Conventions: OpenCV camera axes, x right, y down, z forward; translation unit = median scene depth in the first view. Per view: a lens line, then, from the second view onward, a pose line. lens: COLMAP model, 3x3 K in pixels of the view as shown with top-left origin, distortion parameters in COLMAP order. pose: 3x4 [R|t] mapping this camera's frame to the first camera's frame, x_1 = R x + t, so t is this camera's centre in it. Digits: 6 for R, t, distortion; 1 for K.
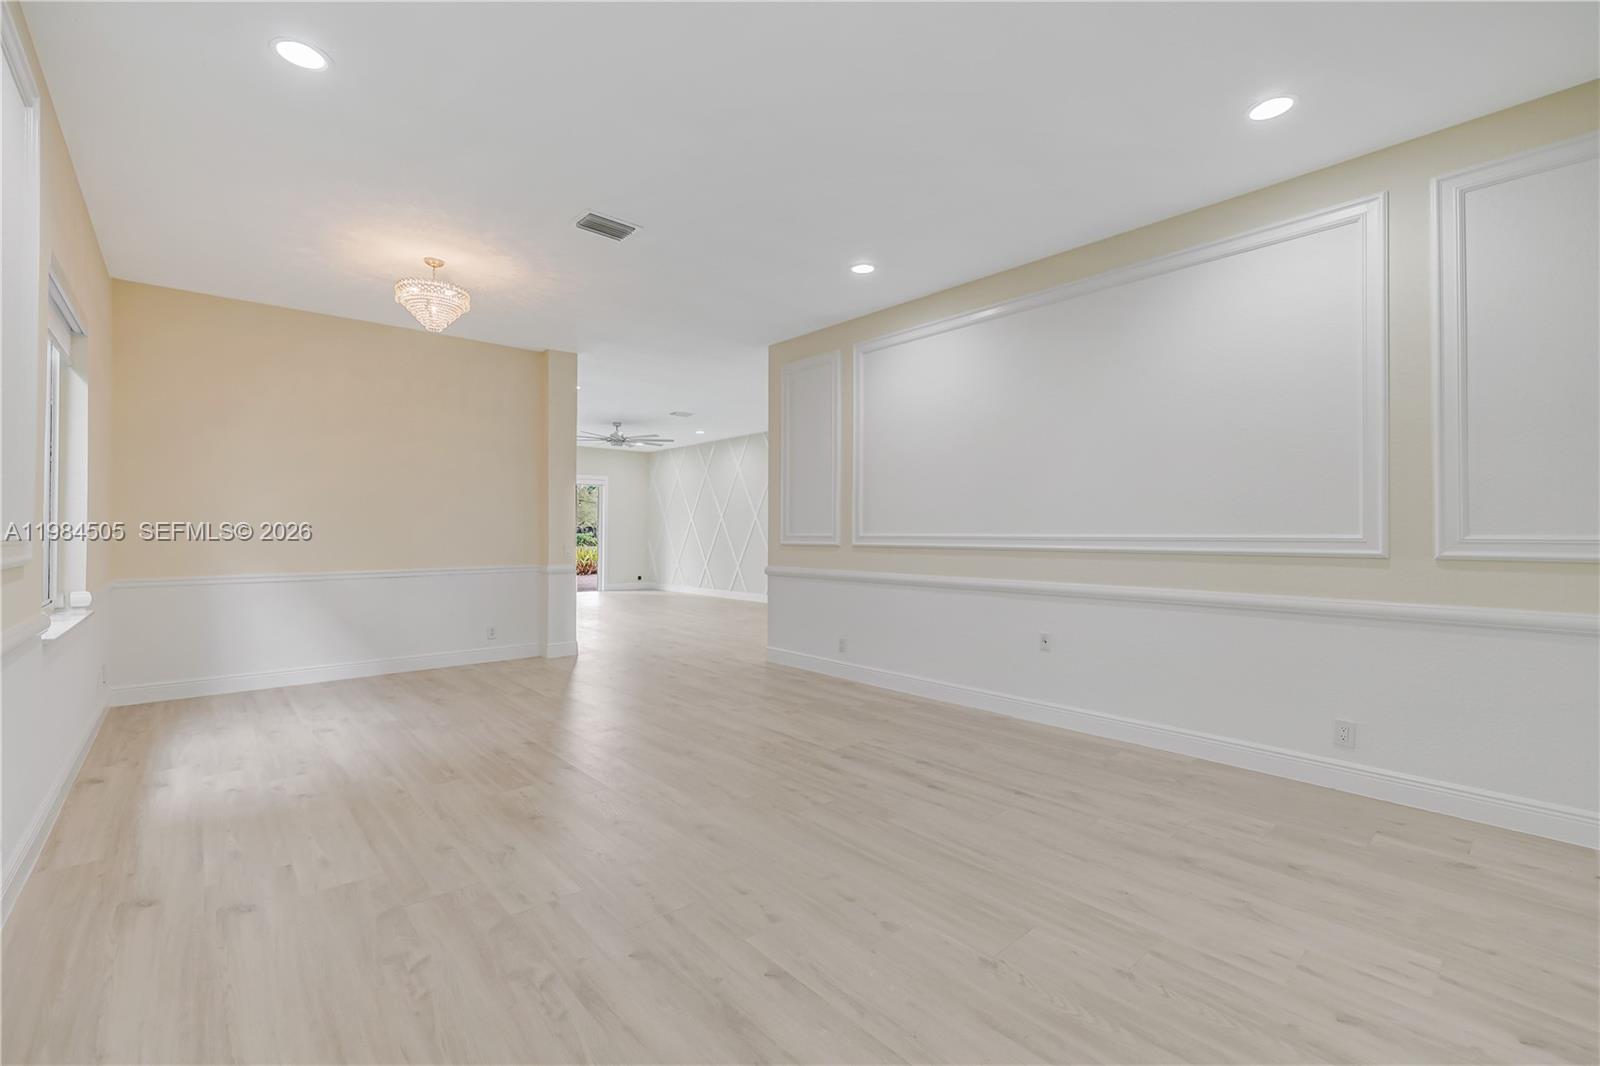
lens RADIAL K [[680.2, 0, 783.6], [0, 680.2, 533.1], [0, 0, 1]] dist [0.001446, -0.000382]
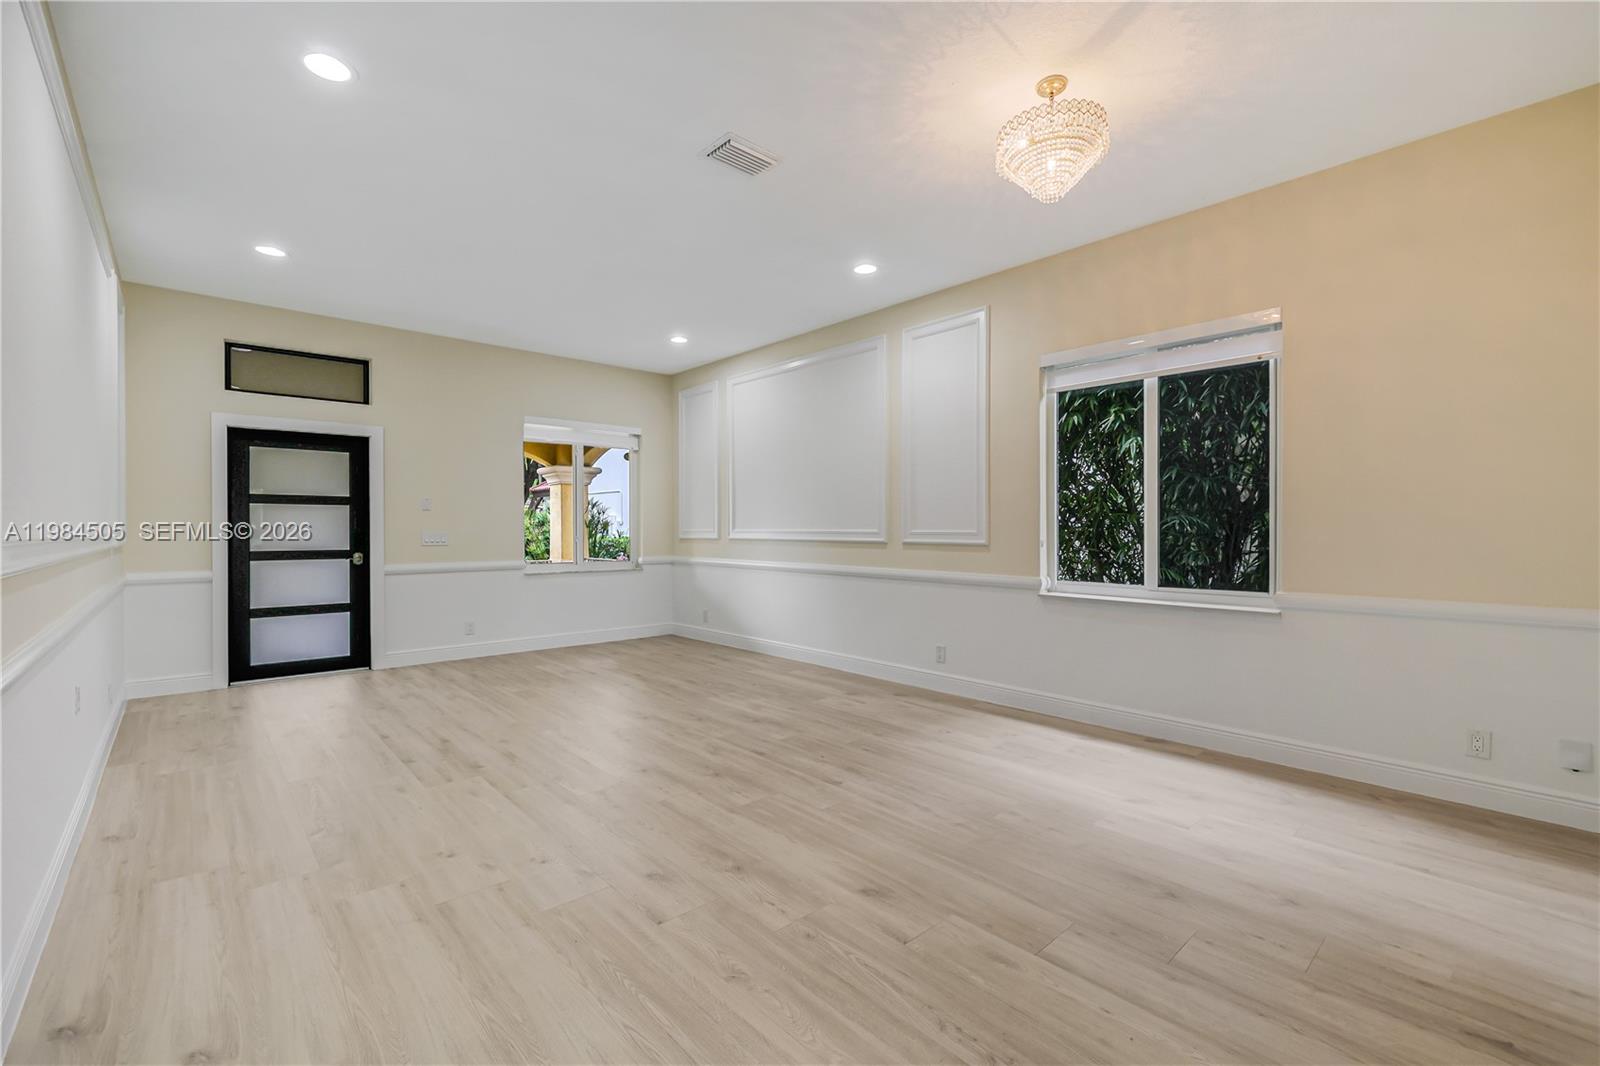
lens RADIAL K [[680.2, 0, 780.0], [0, 680.2, 536.7], [0, 0, 1]] dist [0.001446, -0.000382]
pose [[-0.999973, -0.000116, -0.007356, -0.294499], [-0.000200, 0.999935, 0.011390, -0.001197], [0.007354, 0.011392, -0.999908, 1.787601]]
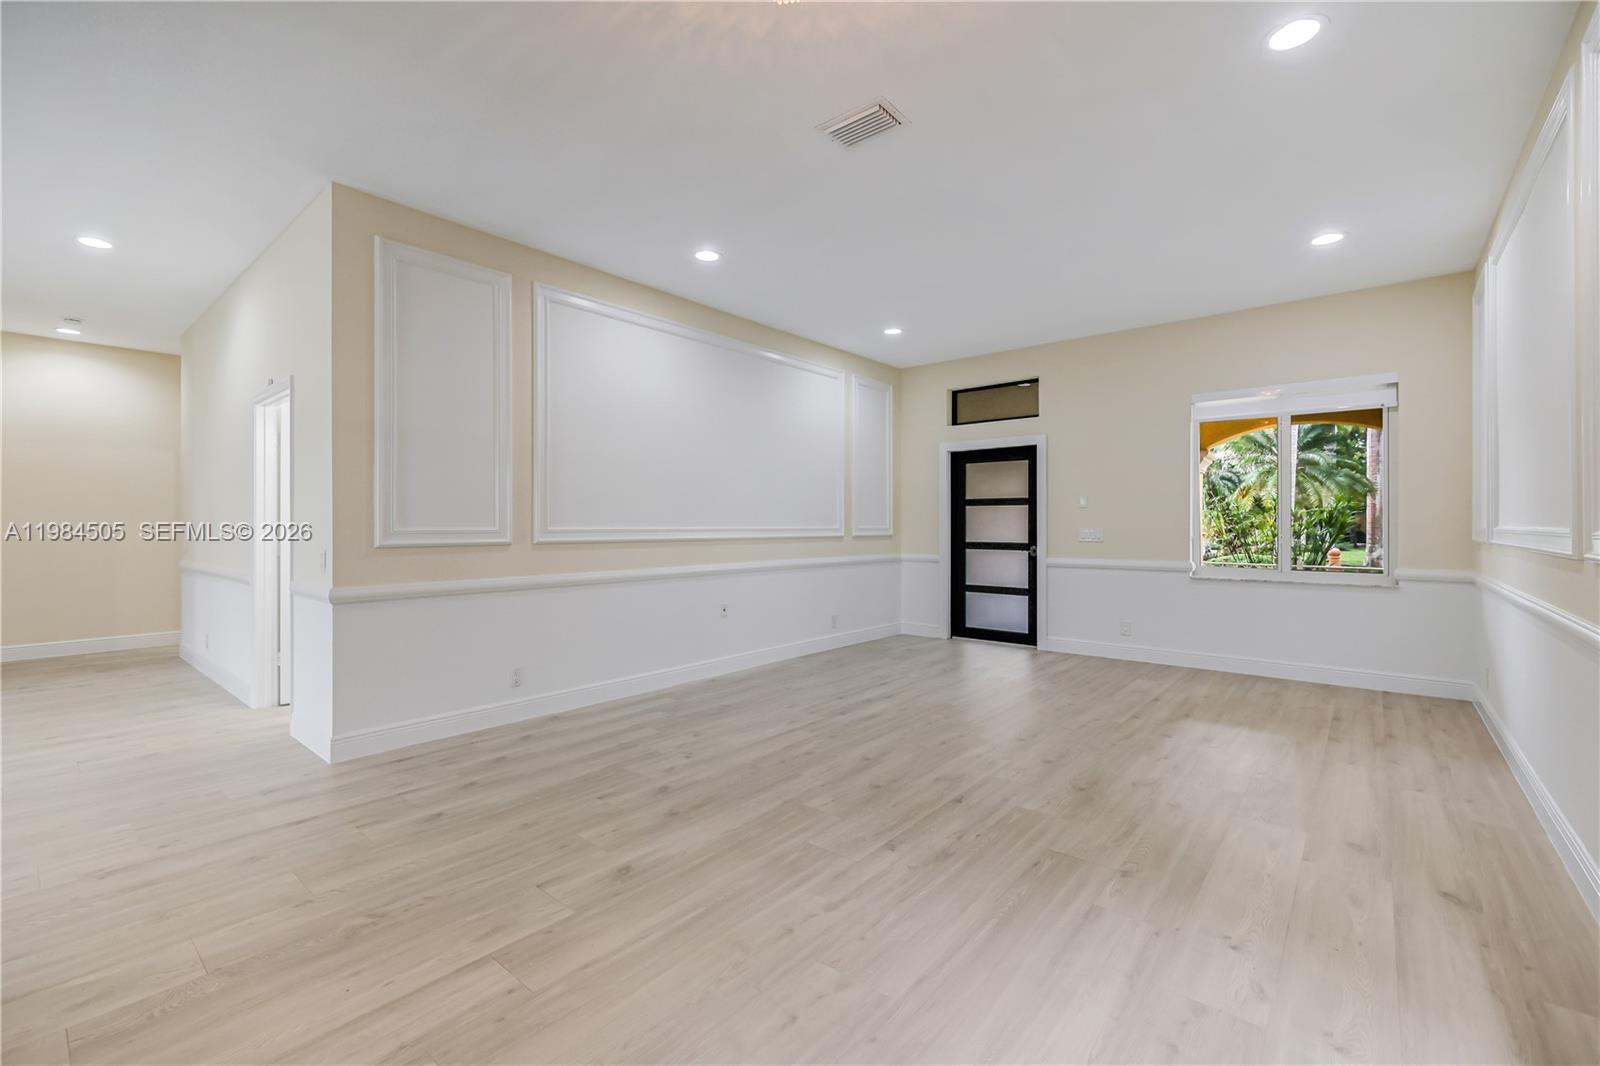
lens RADIAL K [[680.2, 0, 785.8], [0, 680.2, 524.4], [0, 0, 1]] dist [0.001446, -0.000382]
pose [[-0.146897, 0.001539, 0.989151, -0.987779], [0.000741, 0.999999, -0.001446, -0.001139], [-0.989151, 0.000521, -0.146898, 1.170334]]
